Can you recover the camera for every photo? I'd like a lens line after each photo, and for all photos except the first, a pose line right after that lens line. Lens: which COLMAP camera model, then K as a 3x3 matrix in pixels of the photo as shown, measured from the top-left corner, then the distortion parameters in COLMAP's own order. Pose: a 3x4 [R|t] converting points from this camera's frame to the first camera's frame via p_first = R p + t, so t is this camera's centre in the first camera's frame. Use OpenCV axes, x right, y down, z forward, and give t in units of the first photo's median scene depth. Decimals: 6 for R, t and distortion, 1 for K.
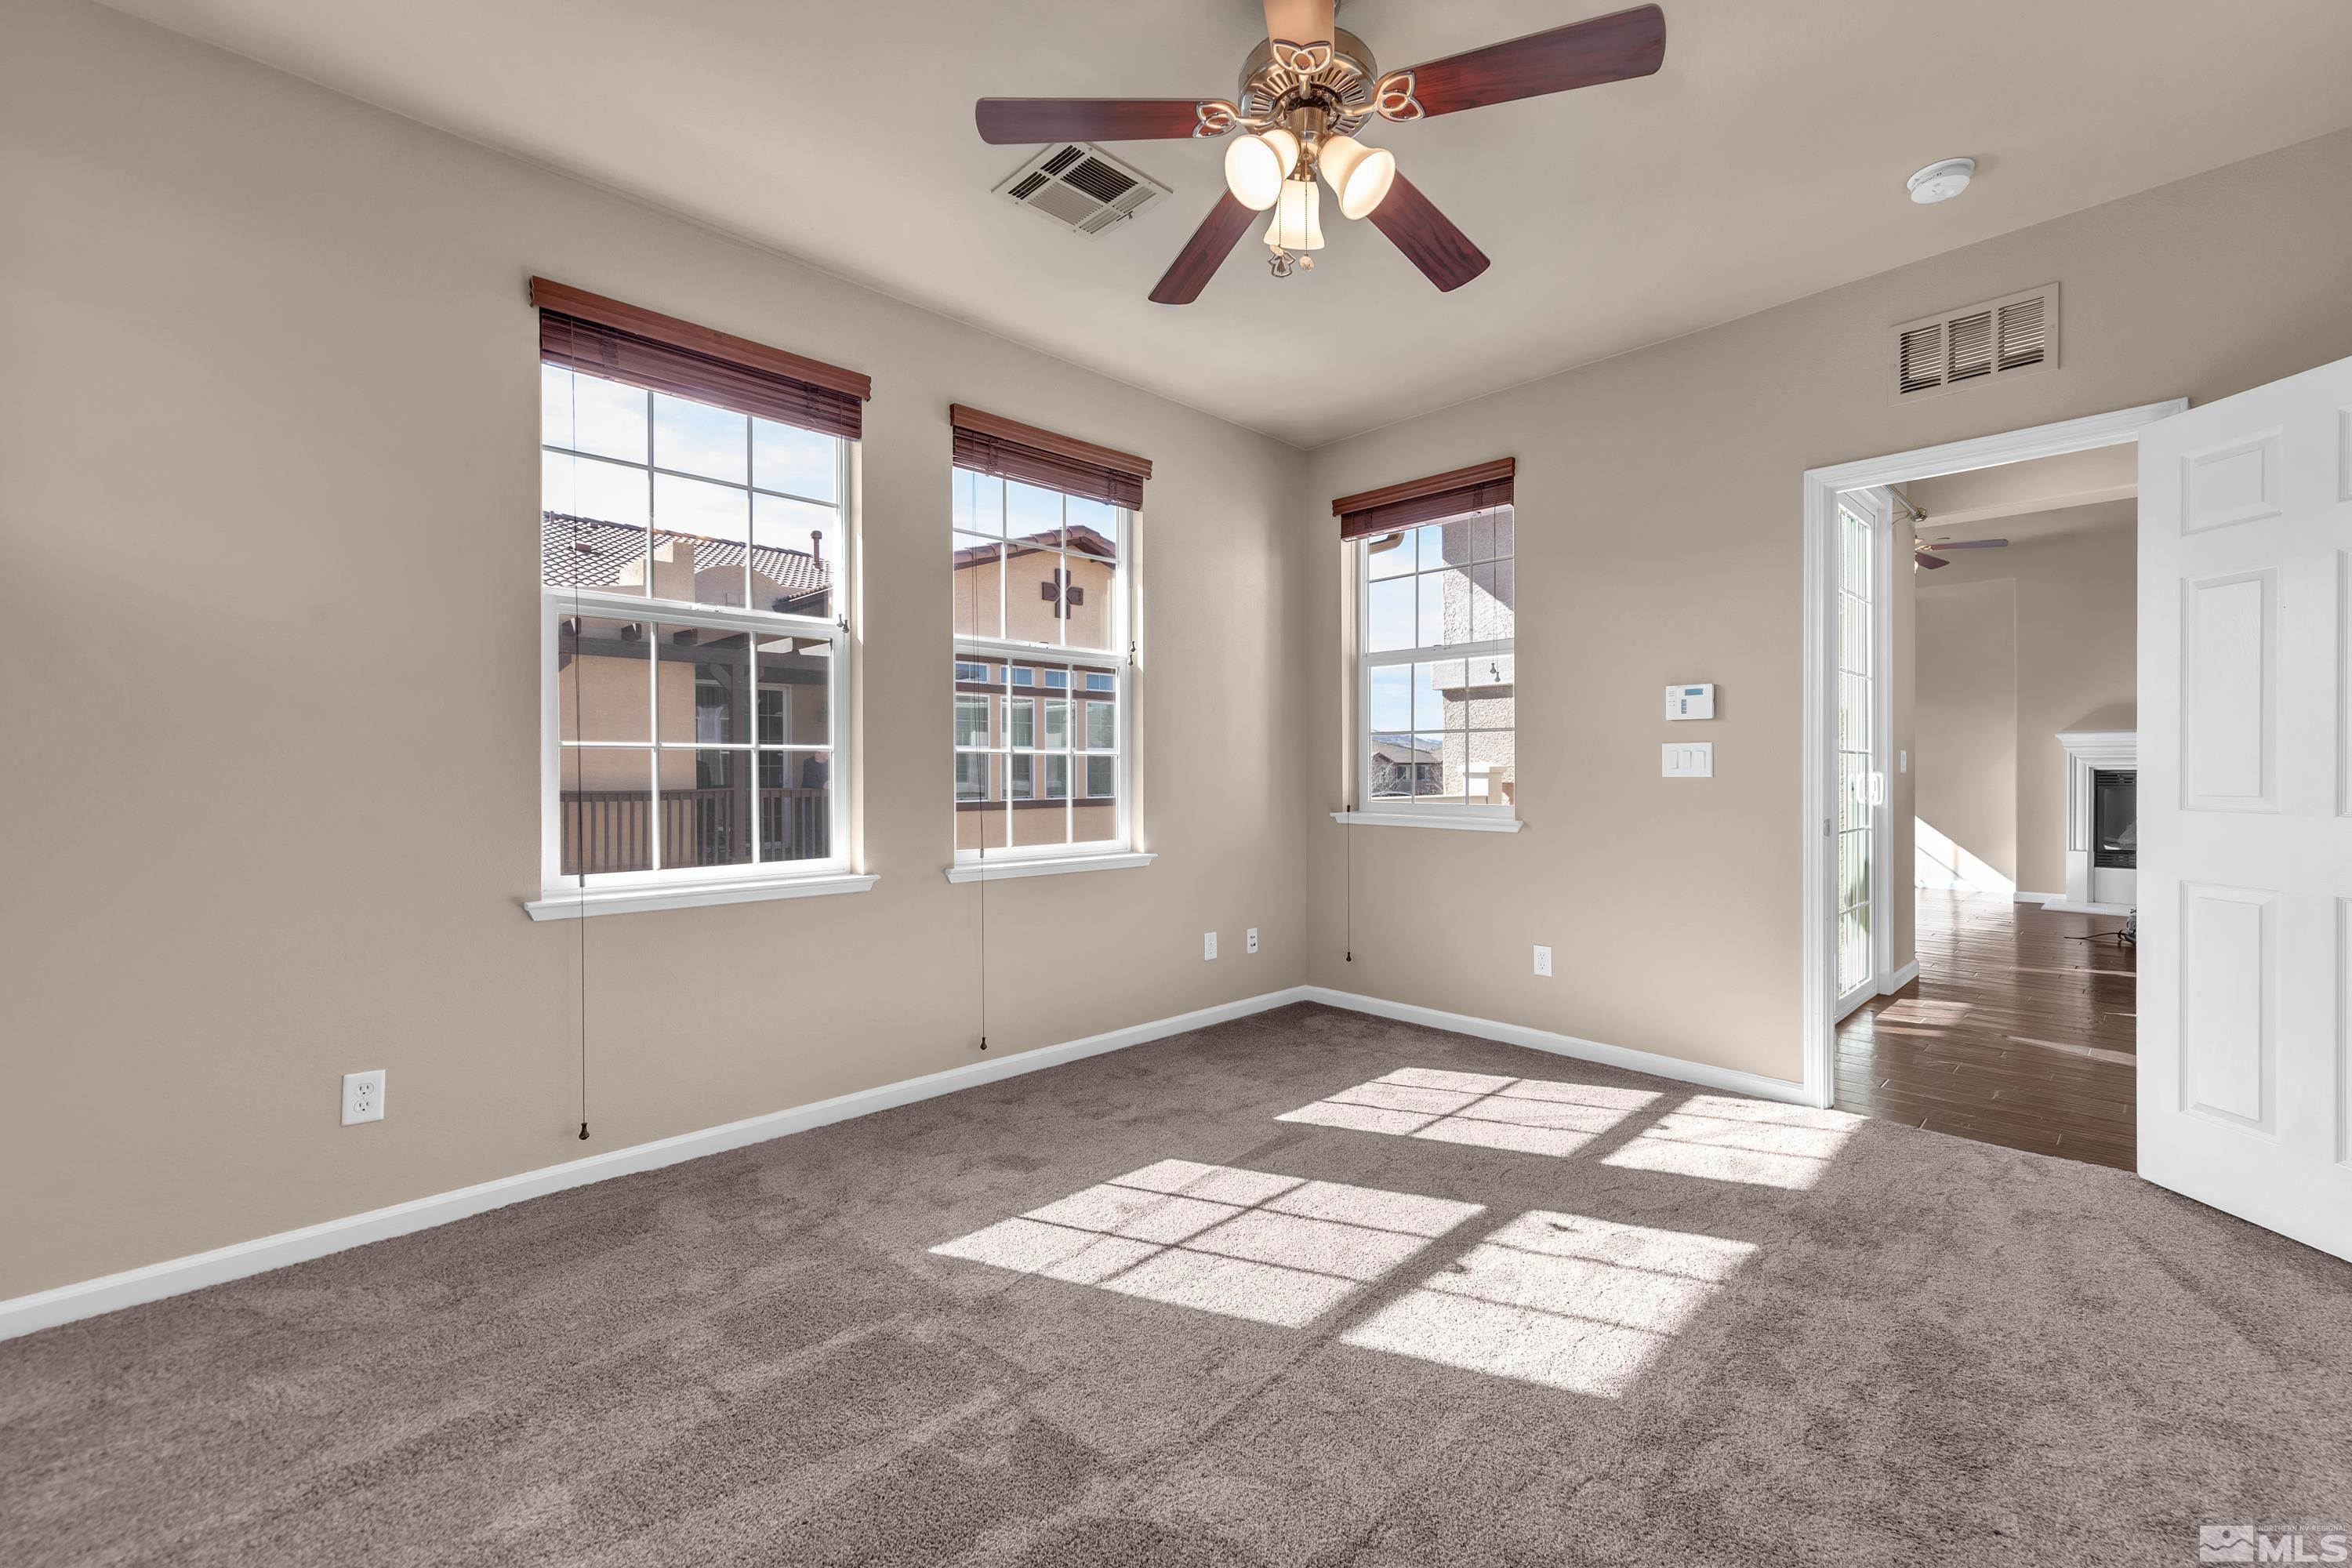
lens RADIAL K [[969.6, 0, 1194.5], [0, 969.6, 770.2], [0, 0, 1]] dist [0.002574, 0.000145]
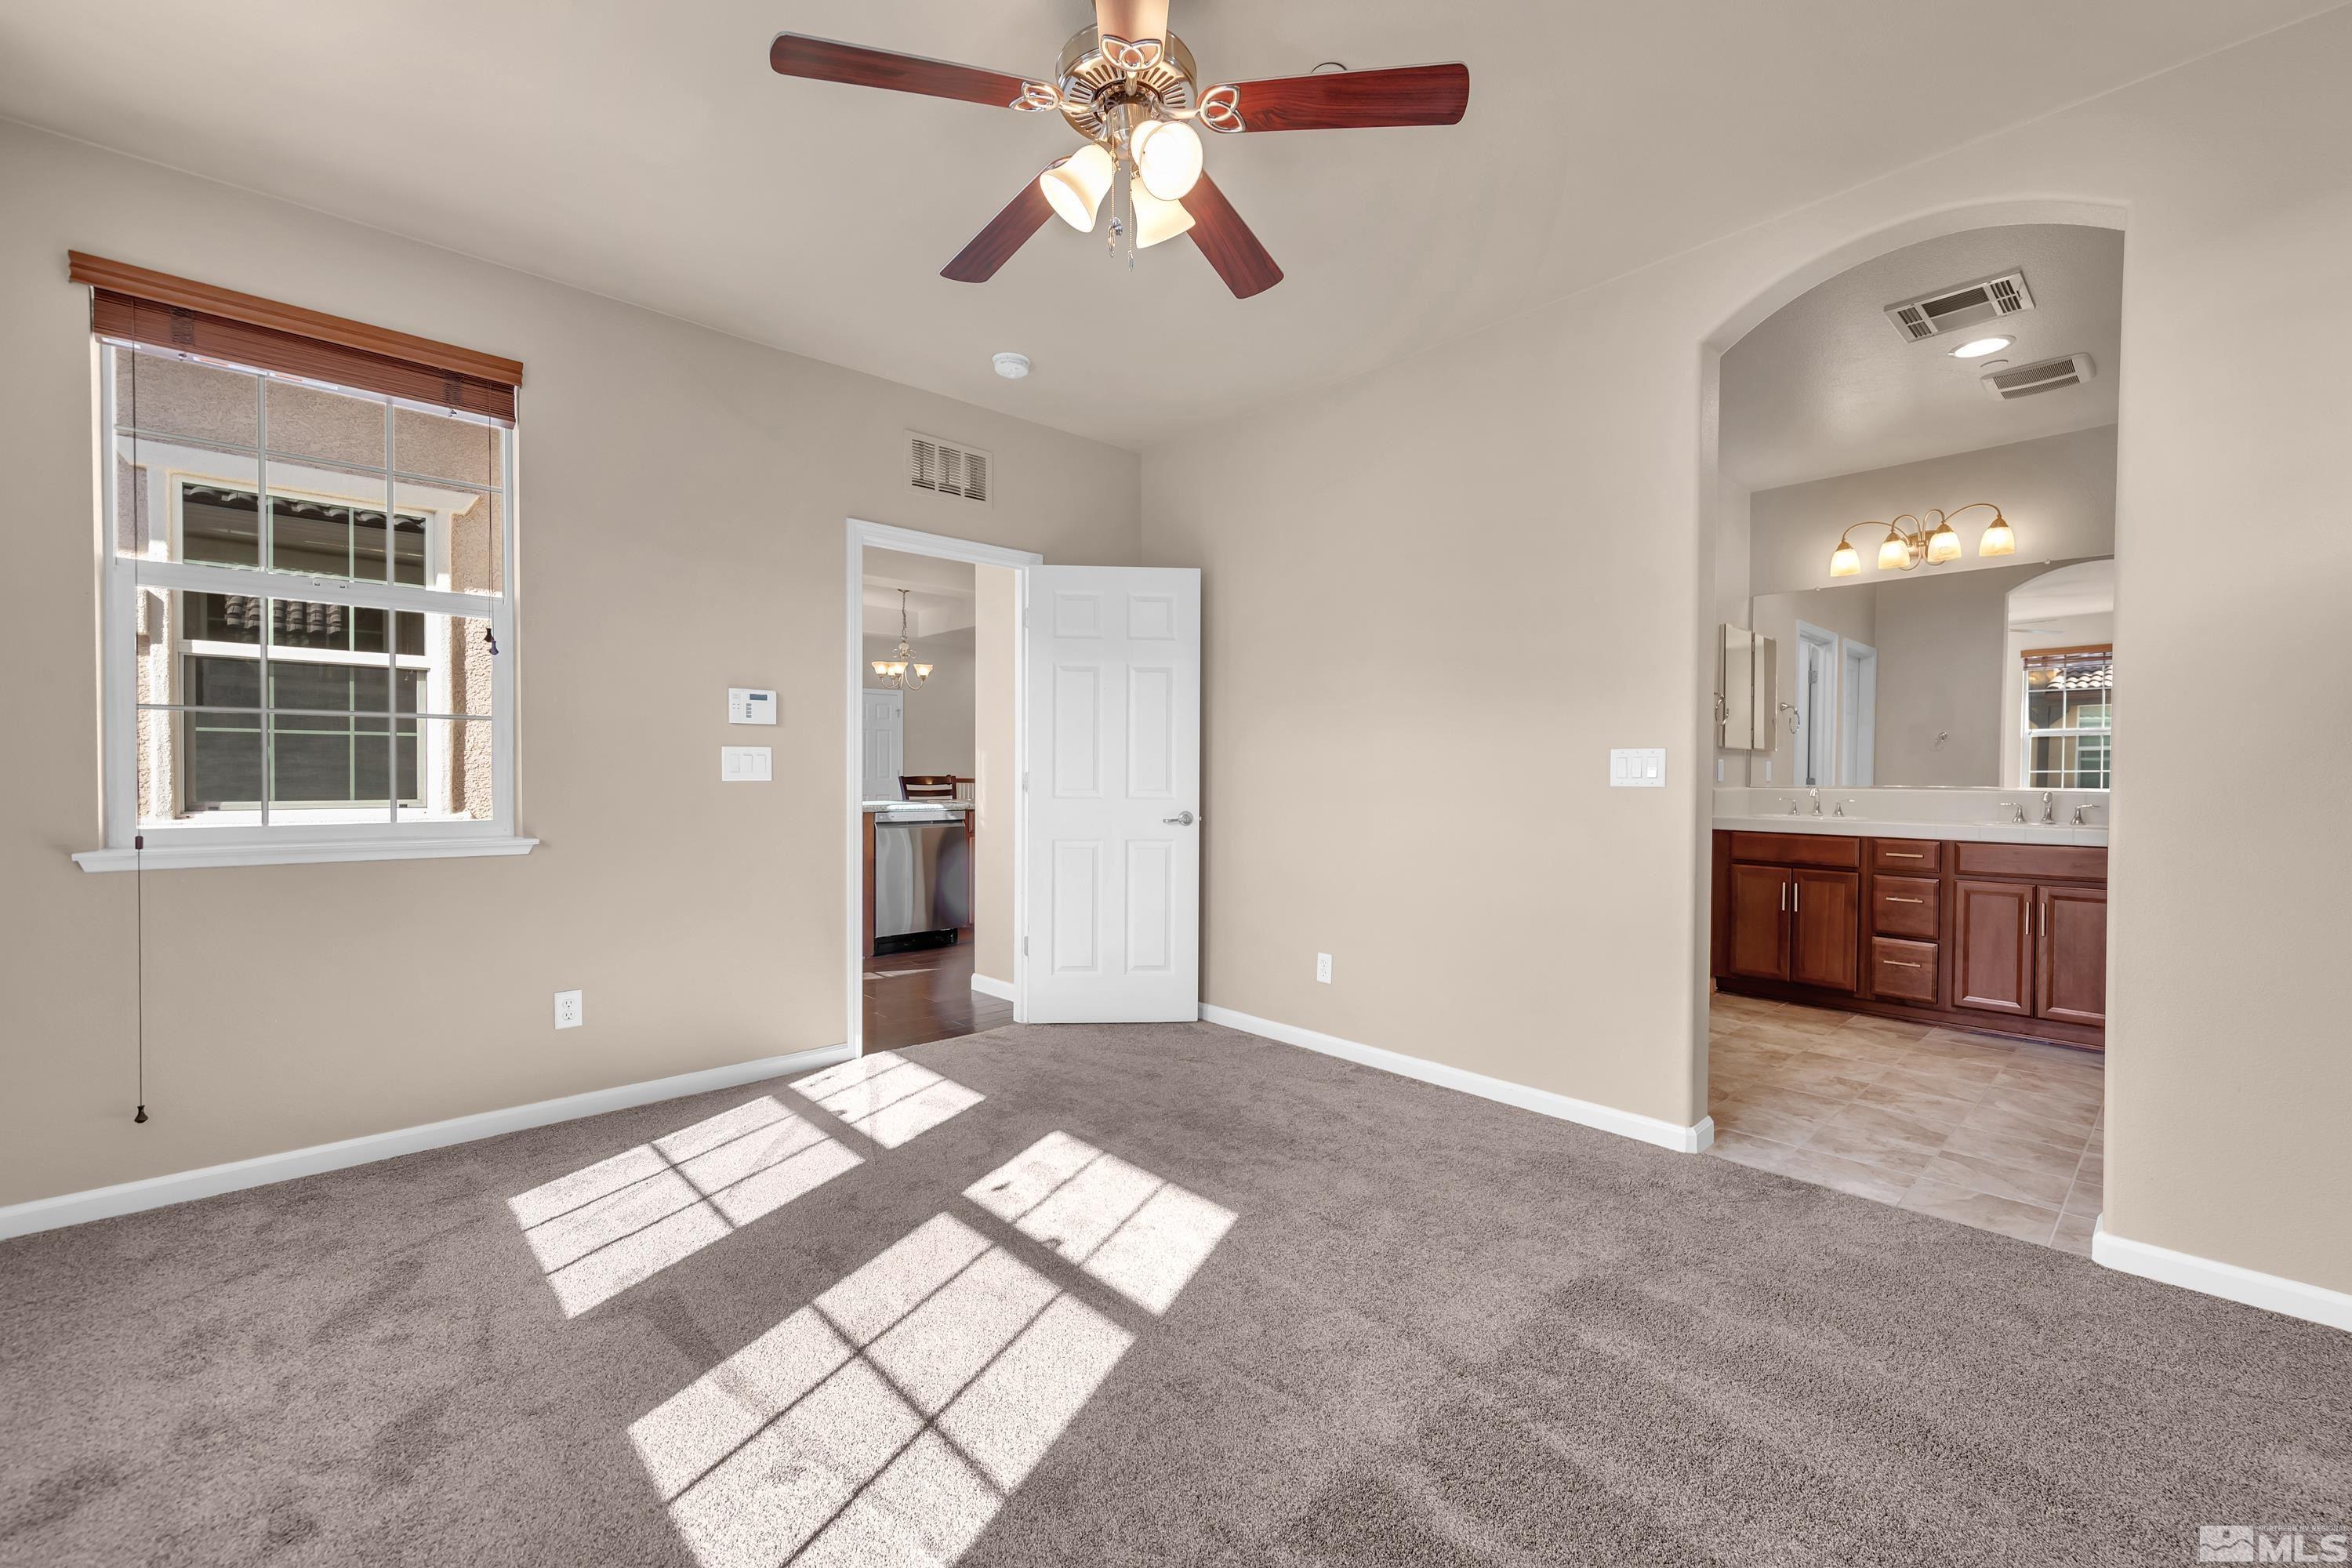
lens RADIAL K [[969.6, 0, 1205.5], [0, 969.6, 784.6], [0, 0, 1]] dist [0.002574, 0.000145]
pose [[0.010240, -0.008895, 0.999908, -0.556772], [-0.003048, 0.999956, 0.008927, 0.000367], [-0.999943, -0.003139, 0.010213, 0.581720]]
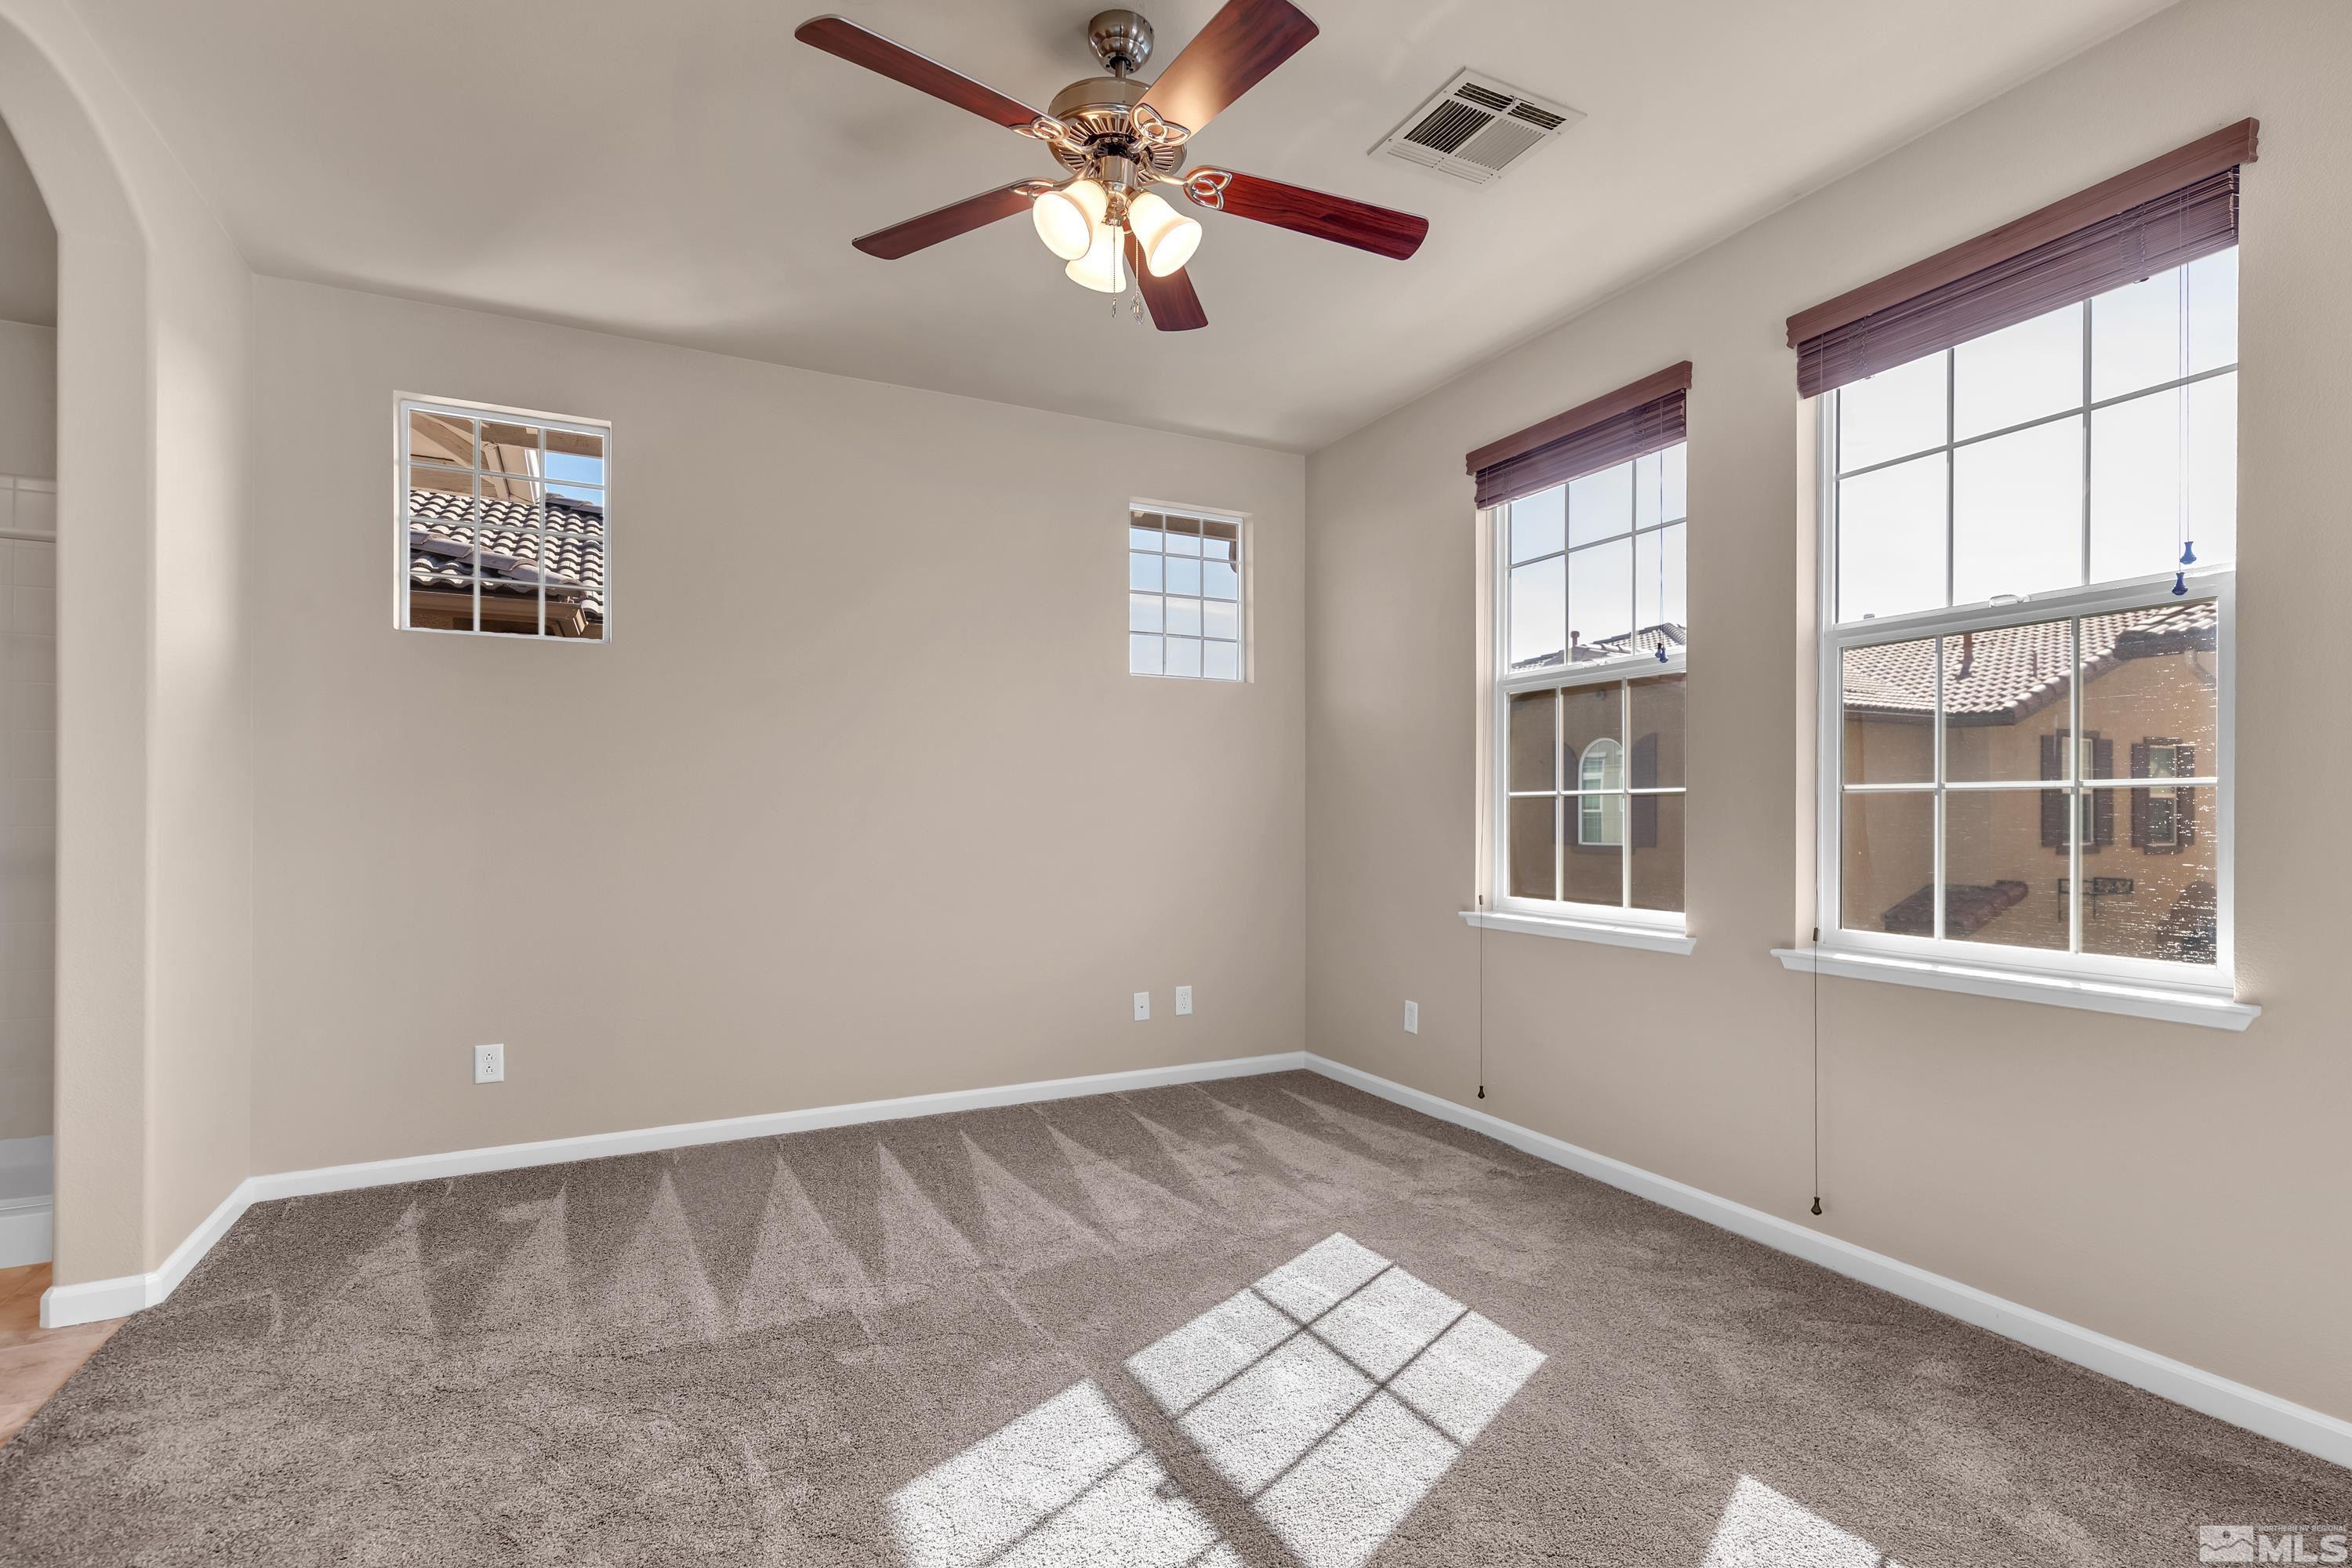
lens RADIAL K [[1089.8, 0, 1177.5], [0, 1089.8, 807.7], [0, 0, 1]] dist [0.000457, 0.000043]
pose [[-0.306738, -0.003512, -0.951787, 0.747708], [-0.001391, 0.999994, -0.003242, -0.002851], [0.951793, 0.000330, -0.306741, 0.891622]]
